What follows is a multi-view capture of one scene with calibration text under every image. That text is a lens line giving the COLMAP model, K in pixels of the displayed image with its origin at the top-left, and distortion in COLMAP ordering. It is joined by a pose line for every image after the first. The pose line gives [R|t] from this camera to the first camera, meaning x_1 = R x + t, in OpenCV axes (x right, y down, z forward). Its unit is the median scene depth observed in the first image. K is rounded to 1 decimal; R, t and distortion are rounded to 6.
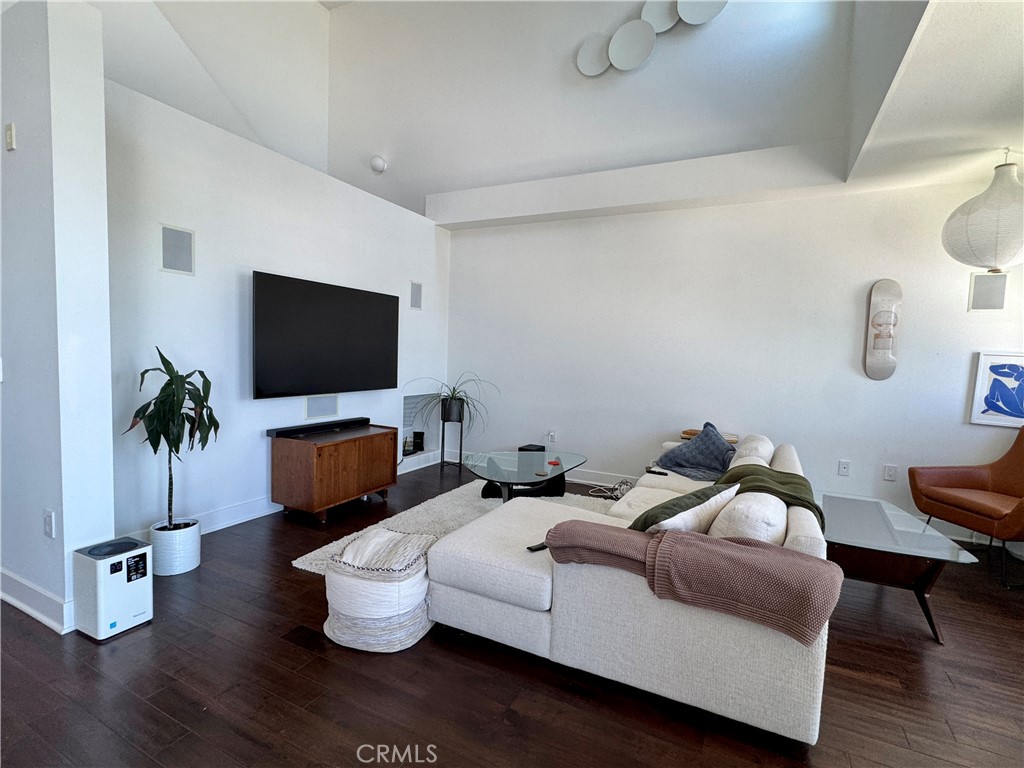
lens RADIAL K [[503.6, 0, 510.9], [0, 503.6, 385.1], [0, 0, 1]] dist [0.005232, 0.000902]
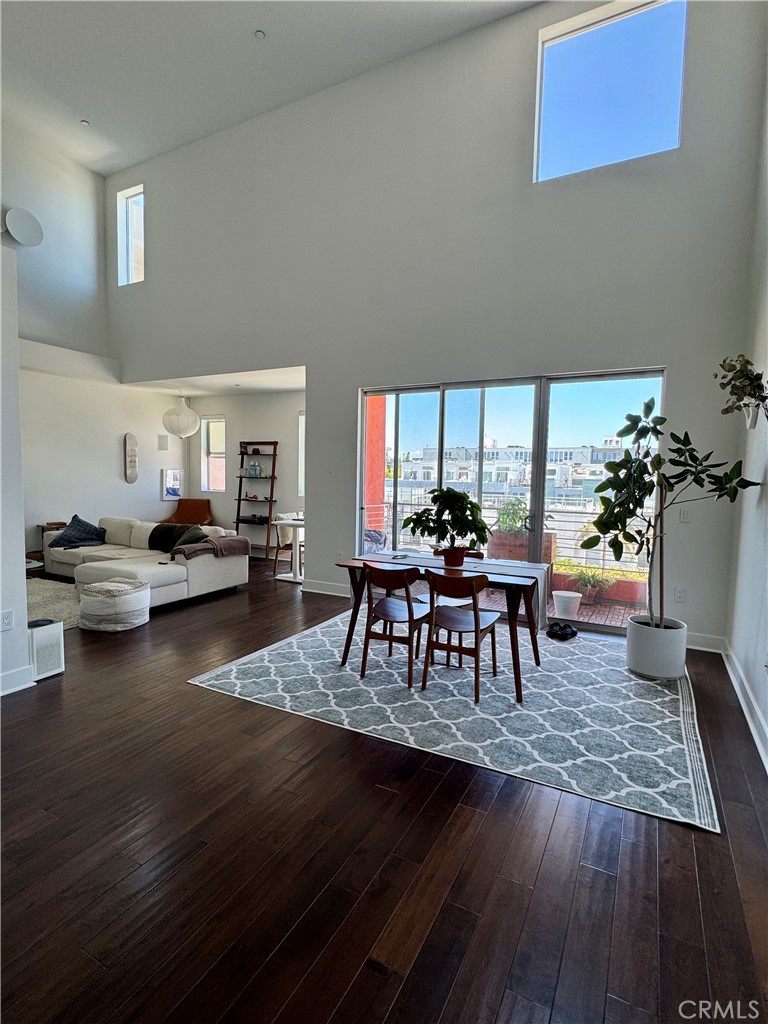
lens RADIAL K [[503.6, 0, 386.6], [0, 503.6, 510.9], [0, 0, 1]] dist [0.005232, 0.000902]
pose [[0.015420, -0.112573, 0.993524, -1.354655], [0.049292, 0.992519, 0.111694, -0.080543], [-0.998665, 0.047250, 0.020853, -0.054189]]
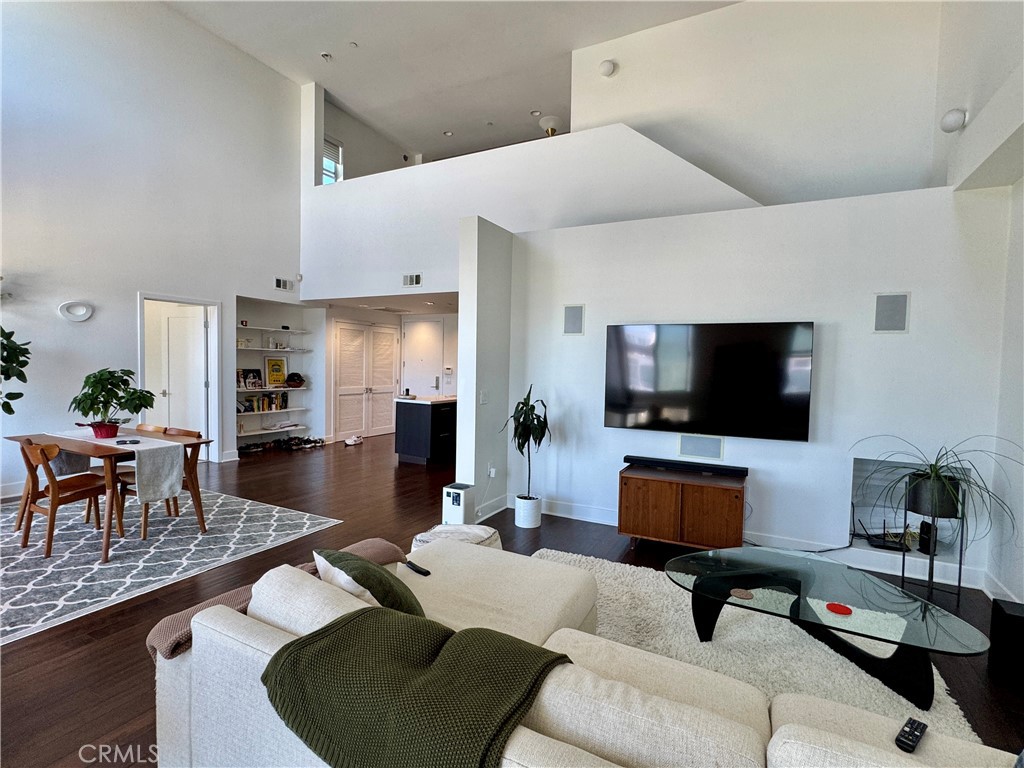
lens RADIAL K [[503.6, 0, 511.9], [0, 503.6, 391.4], [0, 0, 1]] dist [0.005232, 0.000902]
pose [[-0.011024, 0.013781, -0.999844, 0.693454], [-0.089832, 0.995848, 0.014717, -0.053731], [0.995896, 0.089980, -0.009740, 0.720034]]
